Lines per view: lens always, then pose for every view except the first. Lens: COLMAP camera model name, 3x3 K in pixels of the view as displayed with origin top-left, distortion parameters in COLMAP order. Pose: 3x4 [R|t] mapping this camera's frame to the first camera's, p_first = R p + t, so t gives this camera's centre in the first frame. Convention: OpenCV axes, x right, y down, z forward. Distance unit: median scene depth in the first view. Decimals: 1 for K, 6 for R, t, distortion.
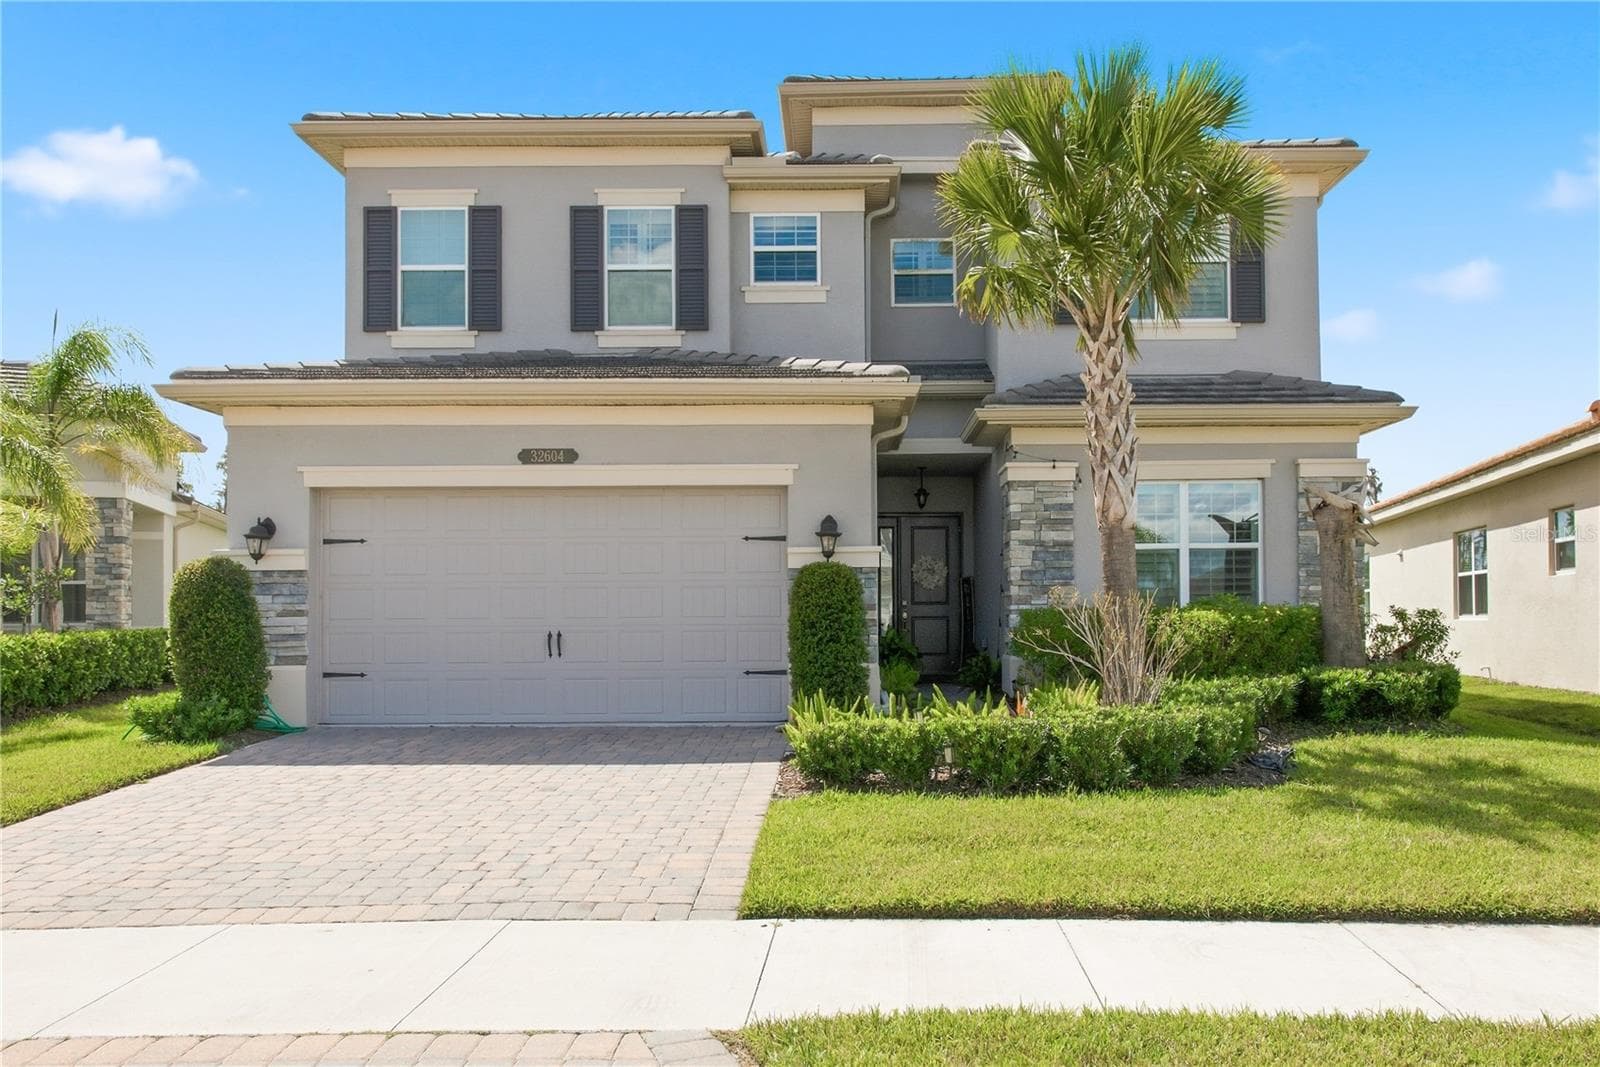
lens RADIAL K [[1284.2, 0, 840.3], [0, 1284.2, 603.5], [0, 0, 1]] dist [-0.007630, -0.002812]
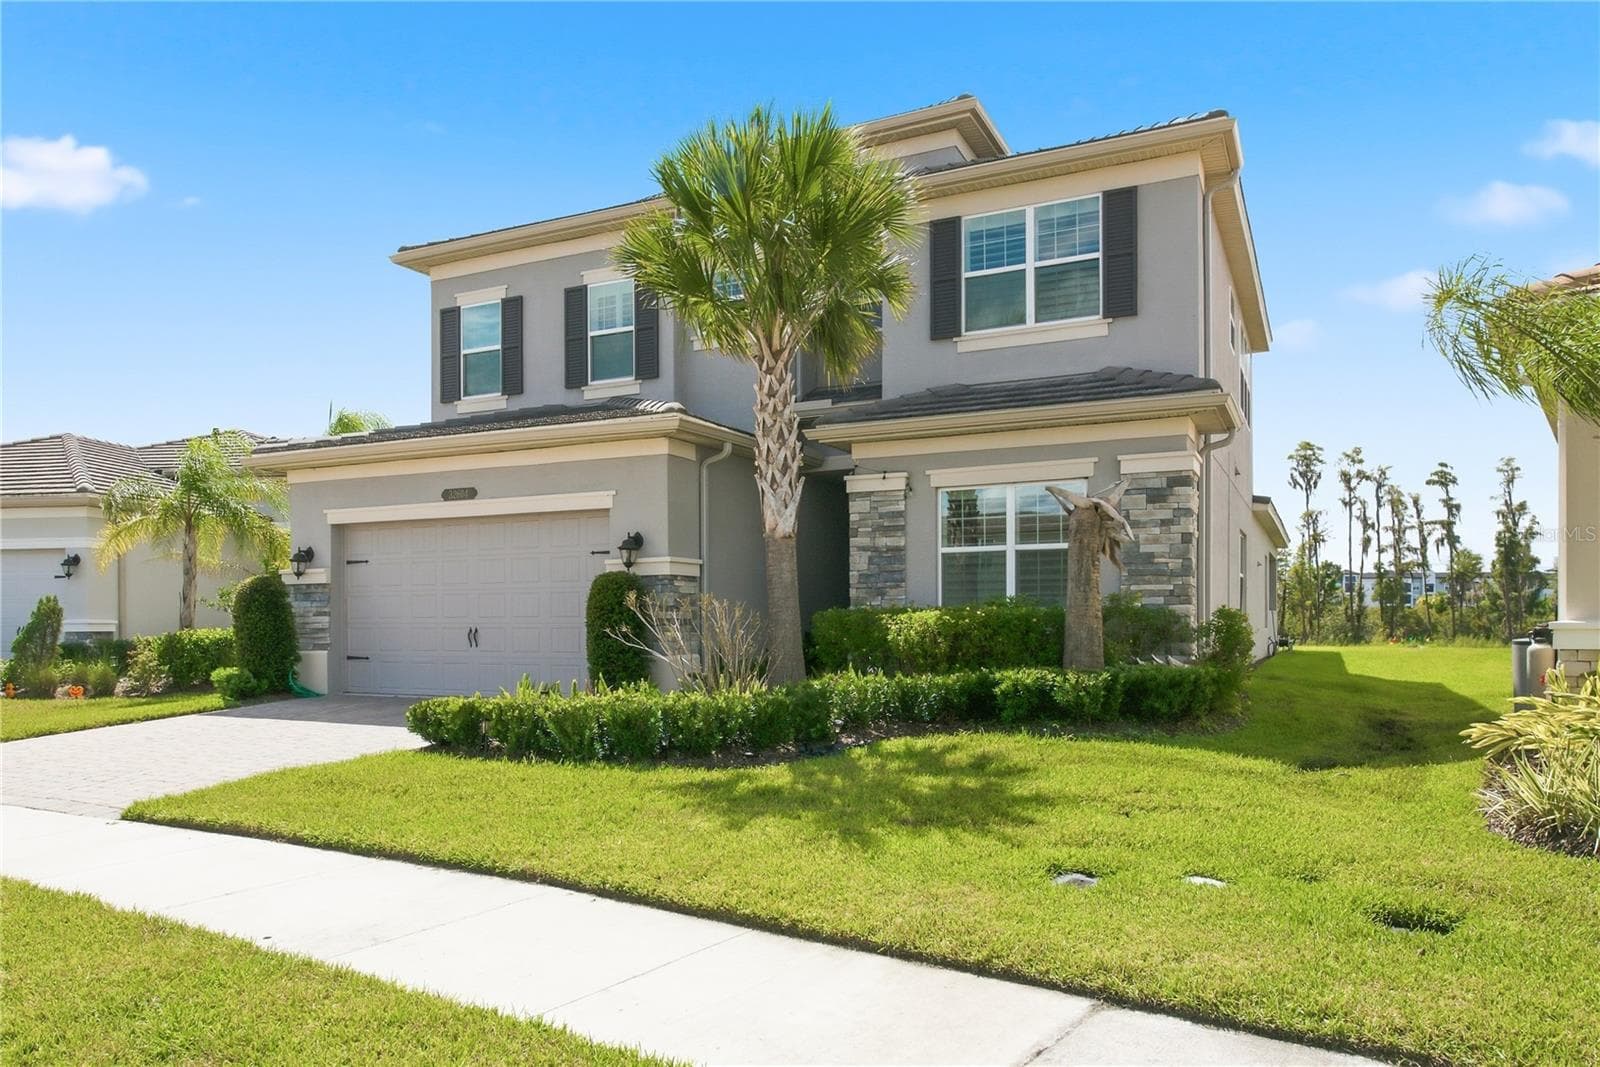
lens RADIAL K [[1199.9, 0, 722.2], [0, 1199.9, 606.5], [0, 0, 1]] dist [-0.002868, -0.000773]
pose [[0.873329, -0.002965, -0.487123, 0.543220], [0.005392, 0.999979, 0.003582, -0.002541], [0.487102, -0.005755, 0.873326, 0.052937]]
